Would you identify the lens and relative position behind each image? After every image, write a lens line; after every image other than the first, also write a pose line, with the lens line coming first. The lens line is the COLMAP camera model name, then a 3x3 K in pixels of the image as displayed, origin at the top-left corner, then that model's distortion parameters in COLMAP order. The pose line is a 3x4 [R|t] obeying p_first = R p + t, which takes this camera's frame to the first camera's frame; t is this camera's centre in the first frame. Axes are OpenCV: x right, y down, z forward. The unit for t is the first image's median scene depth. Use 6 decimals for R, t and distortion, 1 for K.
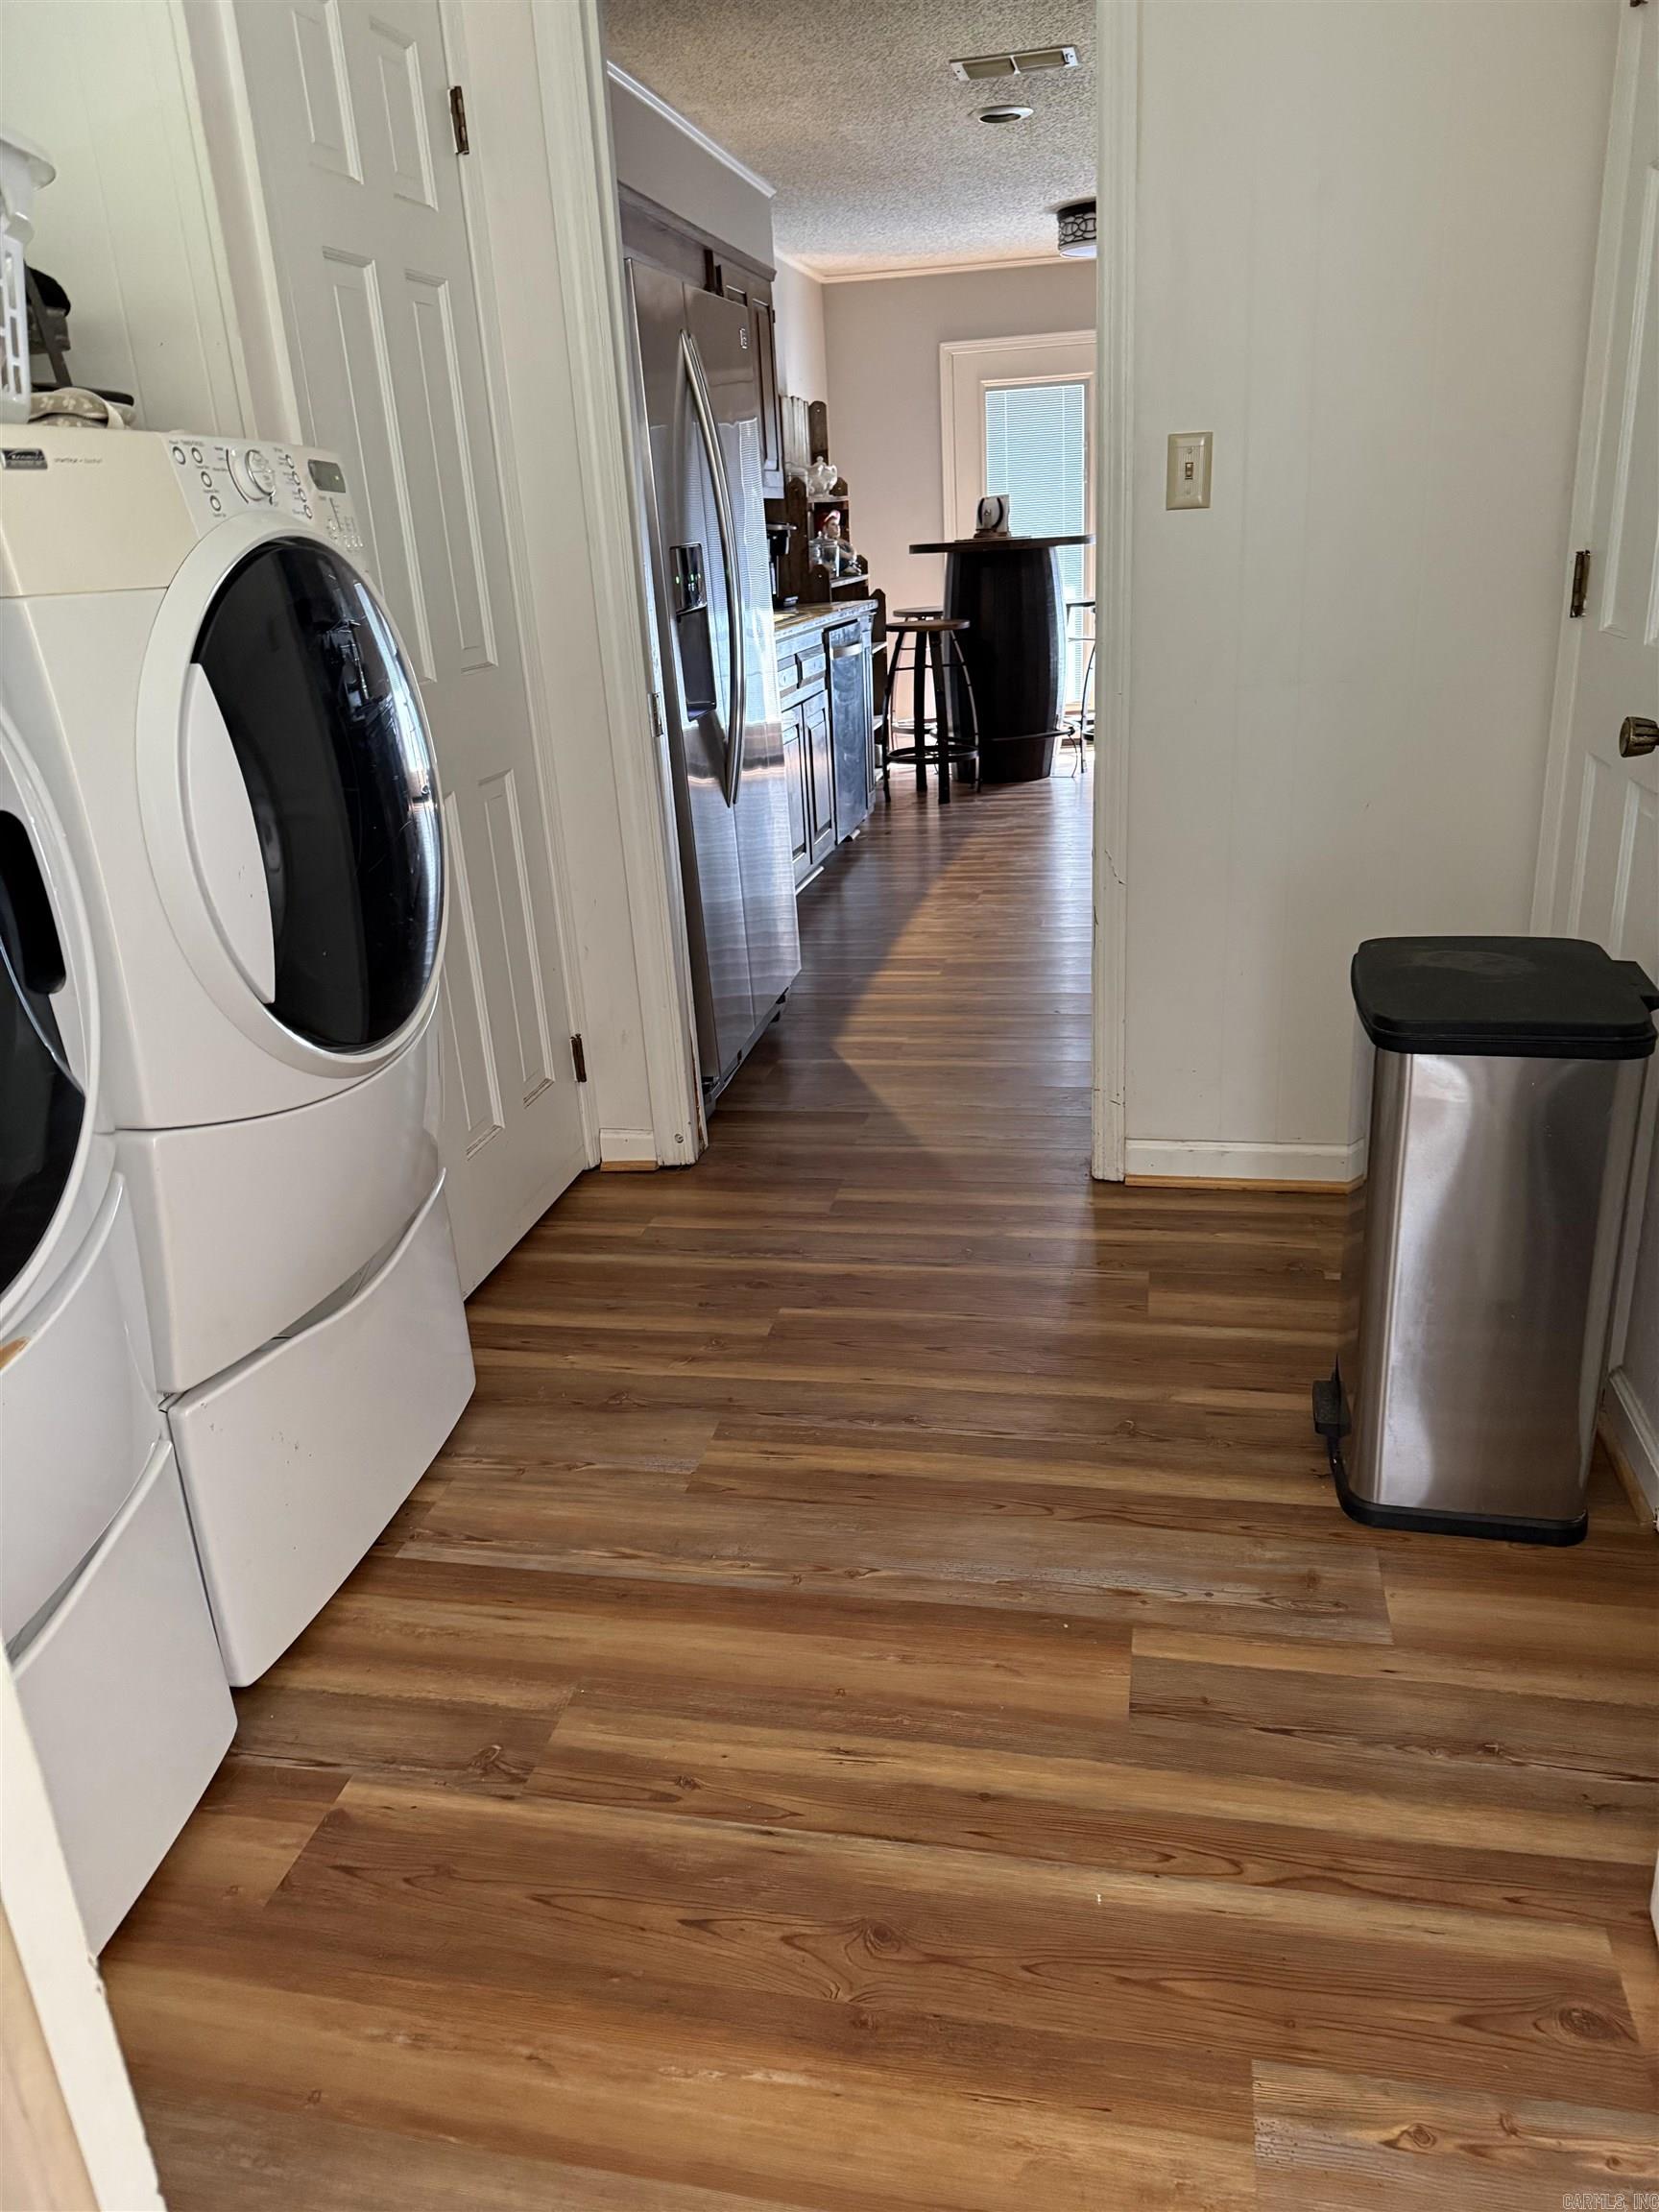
lens RADIAL K [[1562.4, 0, 833.8], [0, 1562.4, 1107.5], [0, 0, 1]] dist [0.040128, -0.043511]
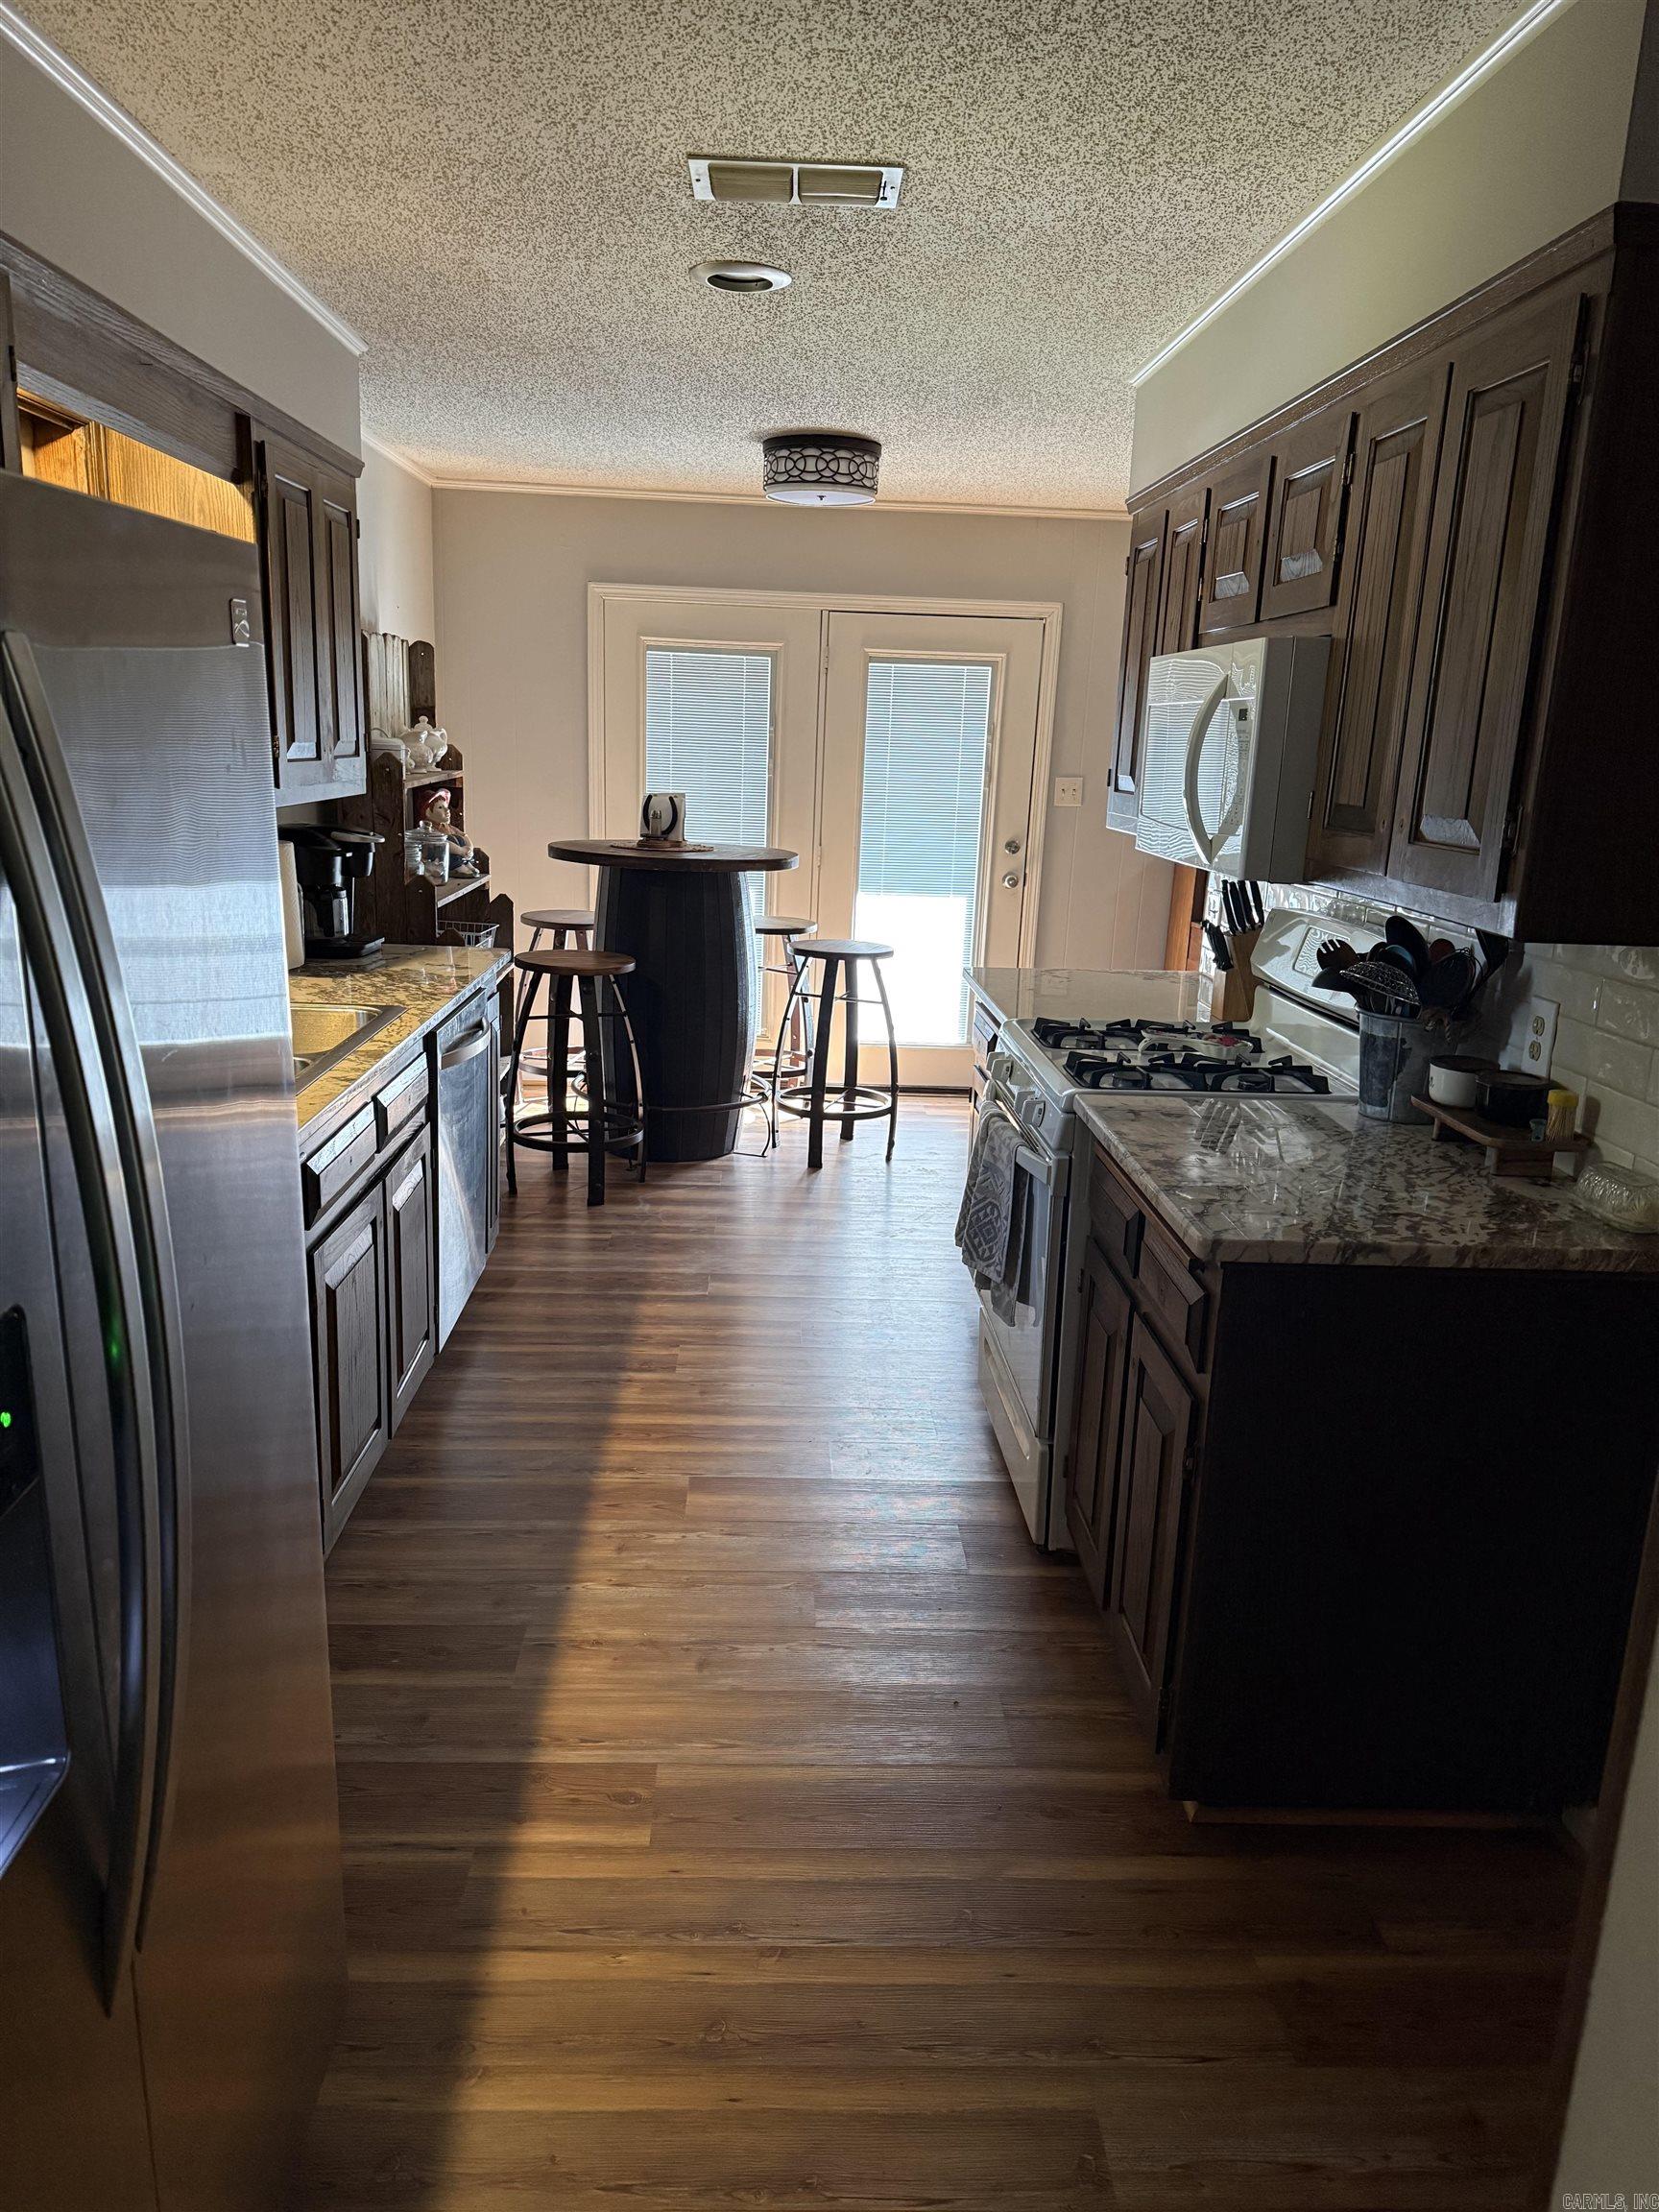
lens RADIAL K [[1562.4, 0, 833.7], [0, 1562.4, 1116.9], [0, 0, 1]] dist [0.040128, -0.043511]
pose [[0.966174, 0.029433, 0.256208, -0.006876], [-0.000307, 0.993597, -0.112983, -0.168133], [-0.257893, 0.109083, 0.959996, 0.314932]]
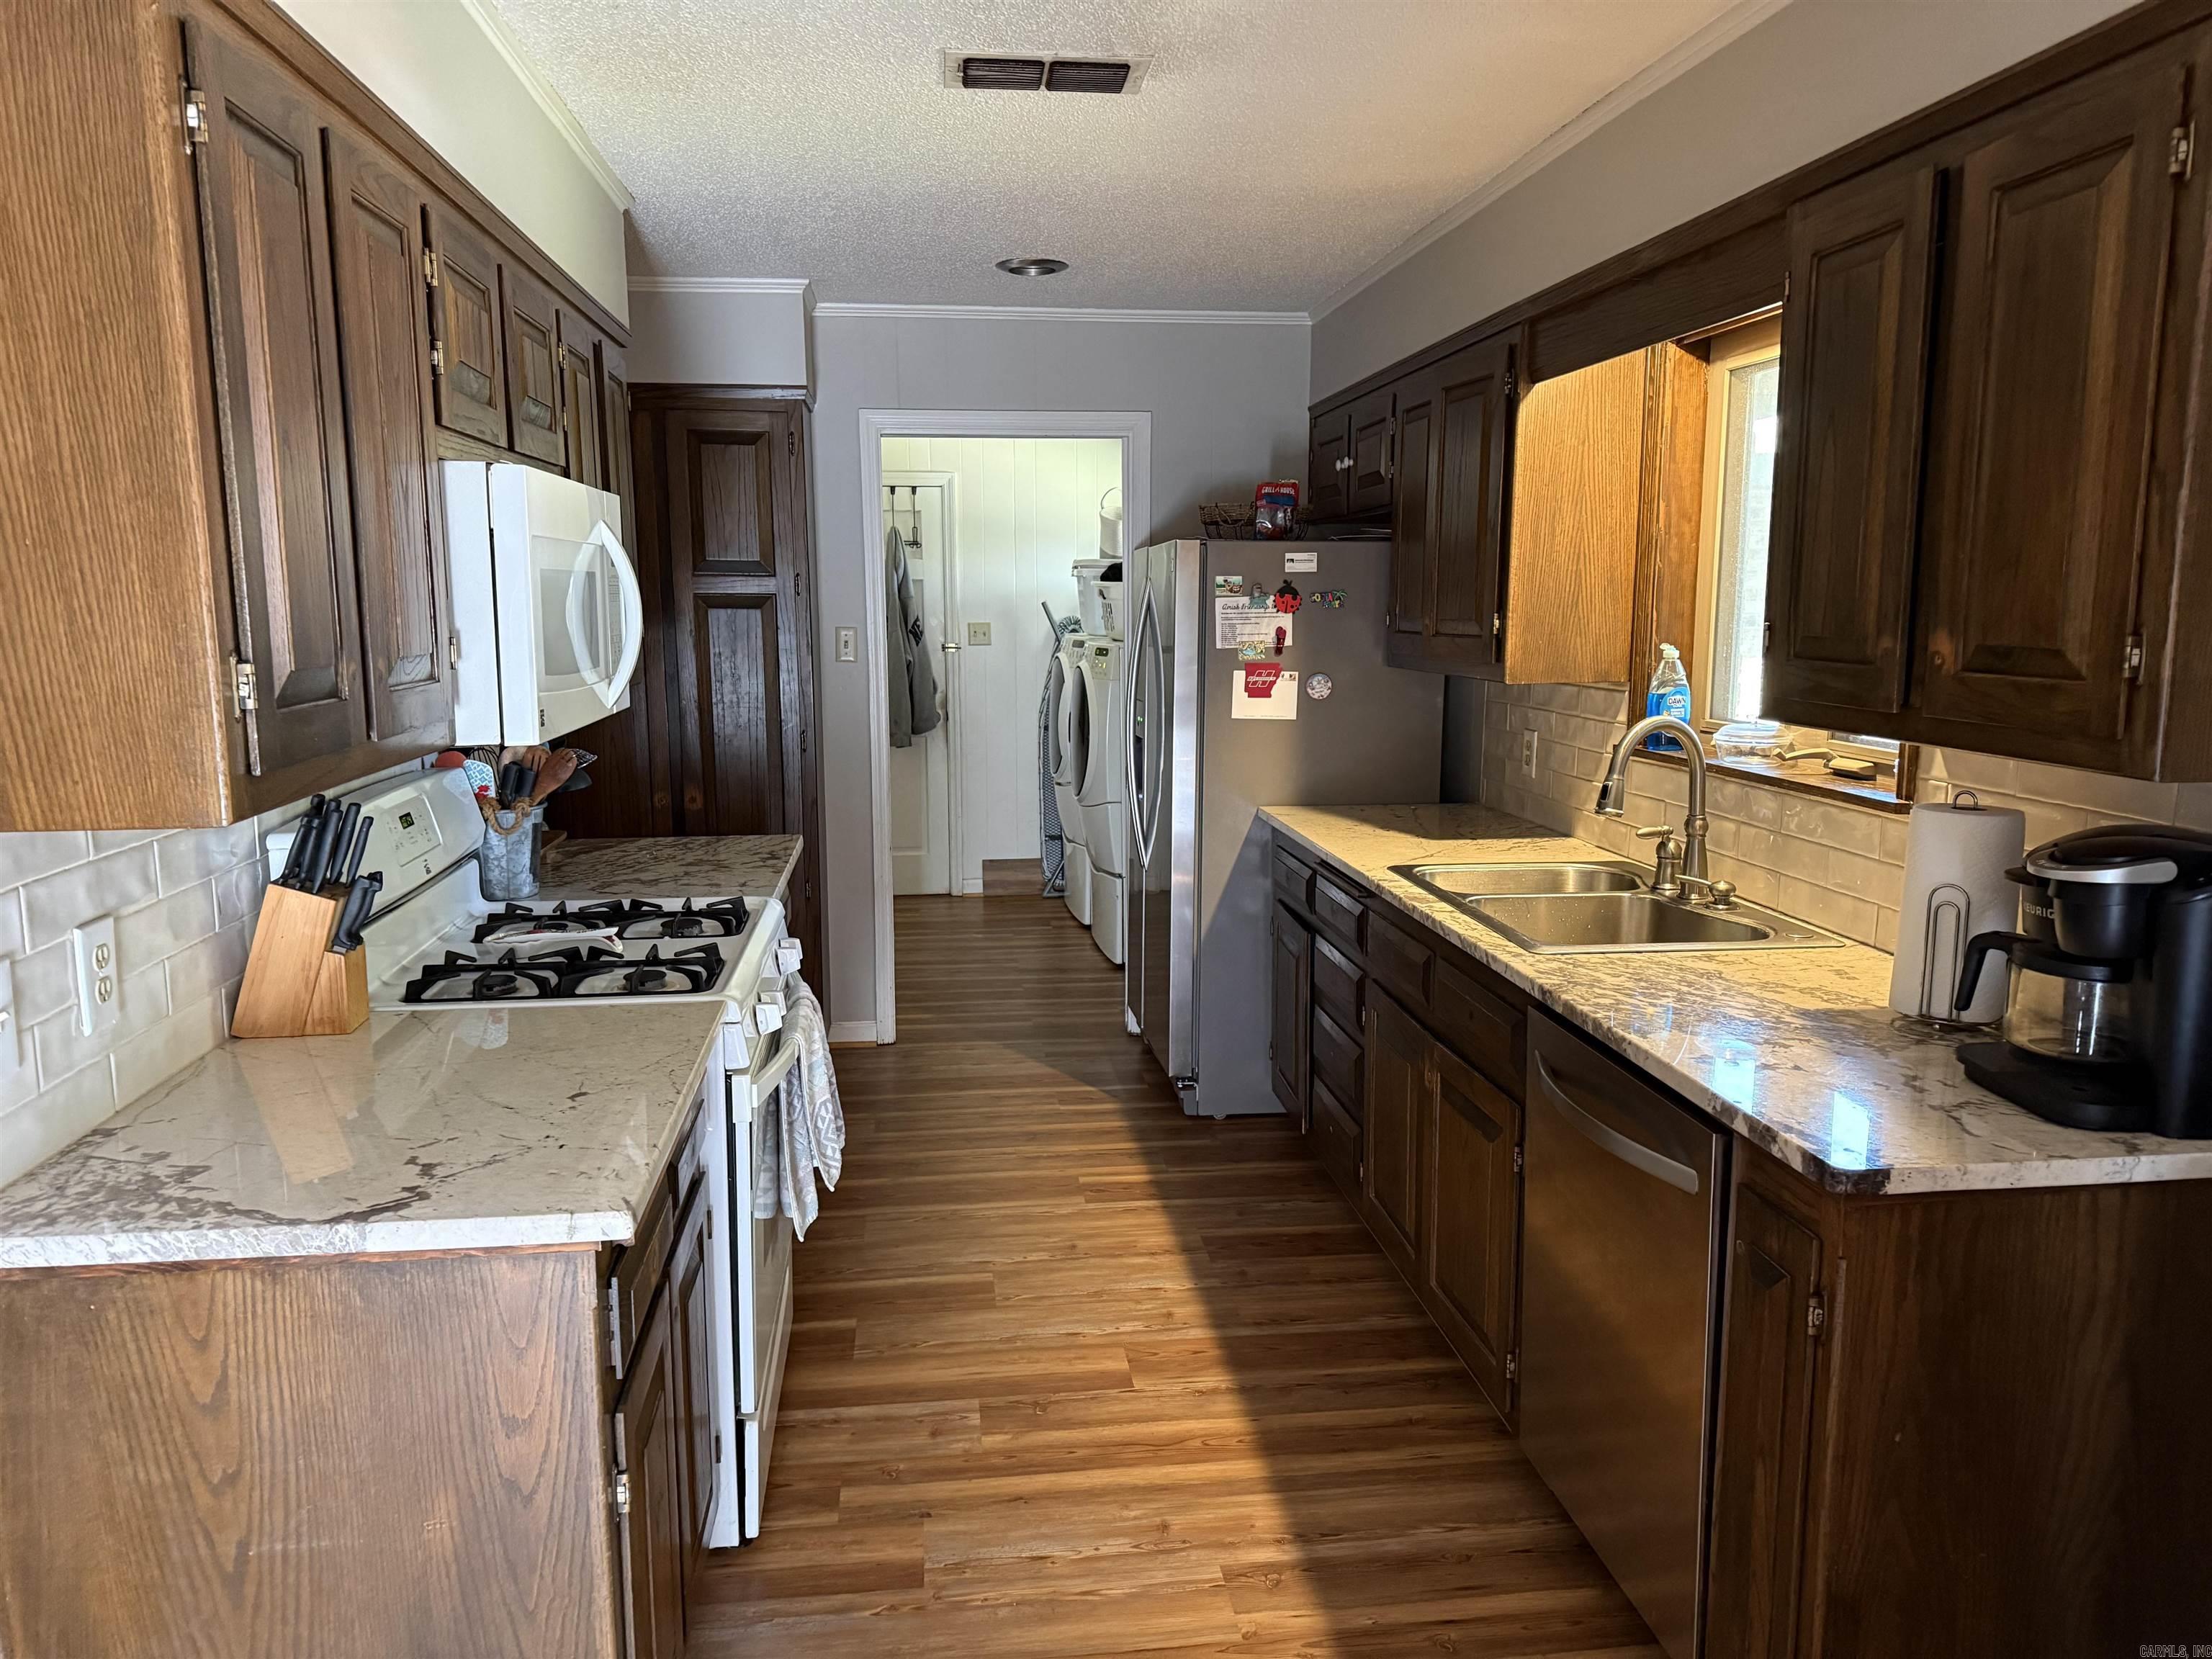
lens RADIAL K [[1562.4, 0, 1105.7], [0, 1562.4, 826.4], [0, 0, 1]] dist [0.040128, -0.043511]
pose [[-0.947051, 0.104563, -0.303580, 0.203650], [-0.061374, 0.869103, 0.490809, -0.470776], [0.315163, 0.483453, -0.816667, 1.085726]]
